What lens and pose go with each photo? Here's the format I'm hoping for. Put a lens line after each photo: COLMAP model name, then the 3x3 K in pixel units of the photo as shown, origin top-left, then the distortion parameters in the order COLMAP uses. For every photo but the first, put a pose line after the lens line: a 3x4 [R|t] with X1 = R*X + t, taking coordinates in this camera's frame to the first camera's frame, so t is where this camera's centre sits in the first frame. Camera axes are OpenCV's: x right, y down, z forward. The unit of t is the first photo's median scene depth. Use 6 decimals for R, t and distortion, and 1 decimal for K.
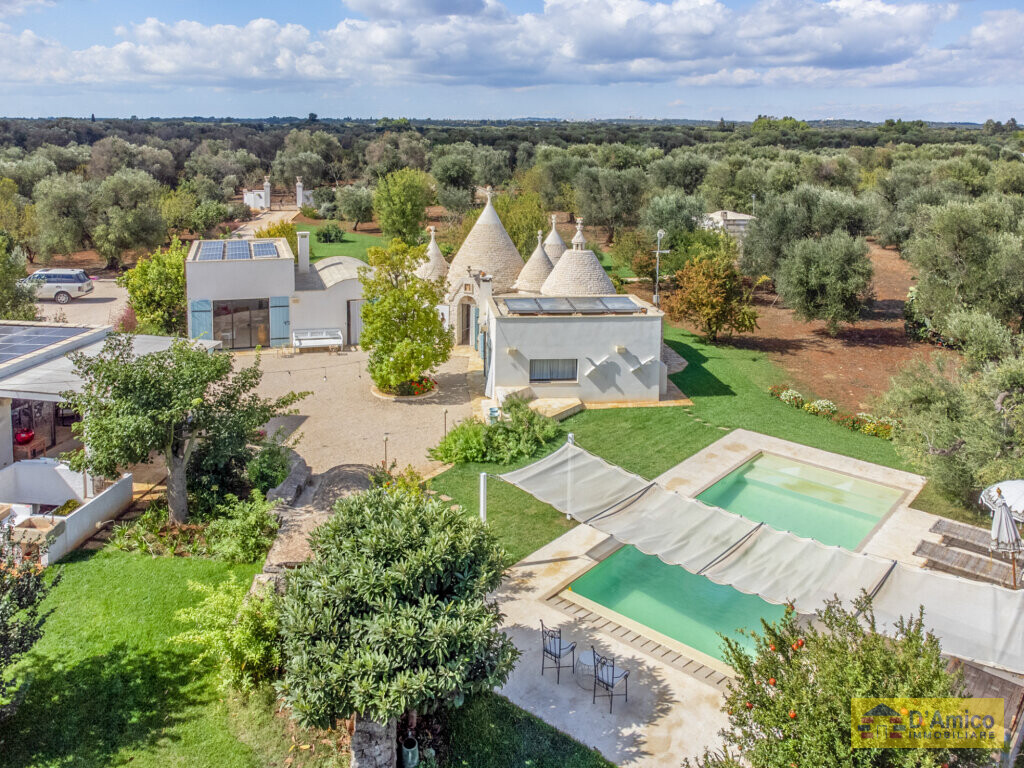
lens RADIAL K [[790.4, 0, 462.1], [0, 790.4, 266.5], [0, 0, 1]] dist [0.017152, -0.000689]
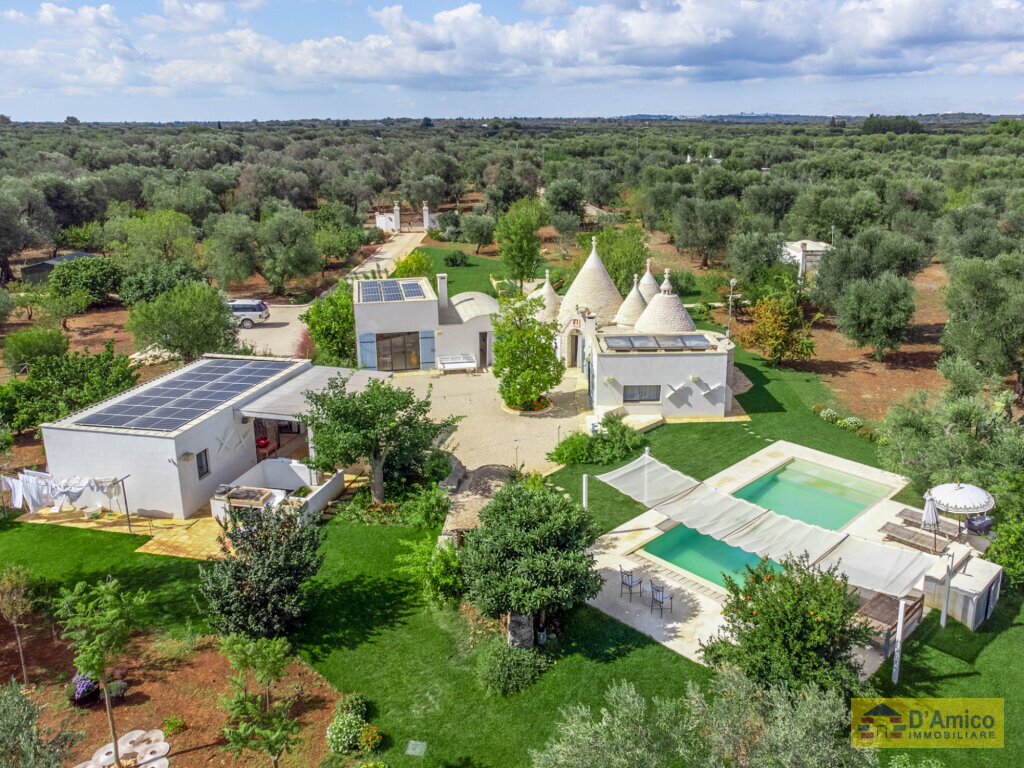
lens RADIAL K [[774.8, 0, 512.0], [0, 774.8, 384.0], [0, 0, 1]] dist [0.030263, -0.004827]
pose [[0.997075, 0.002441, -0.076384, -0.000308], [0.010096, 0.986523, 0.163312, -0.093061], [0.075753, -0.163605, 0.983613, -0.265216]]
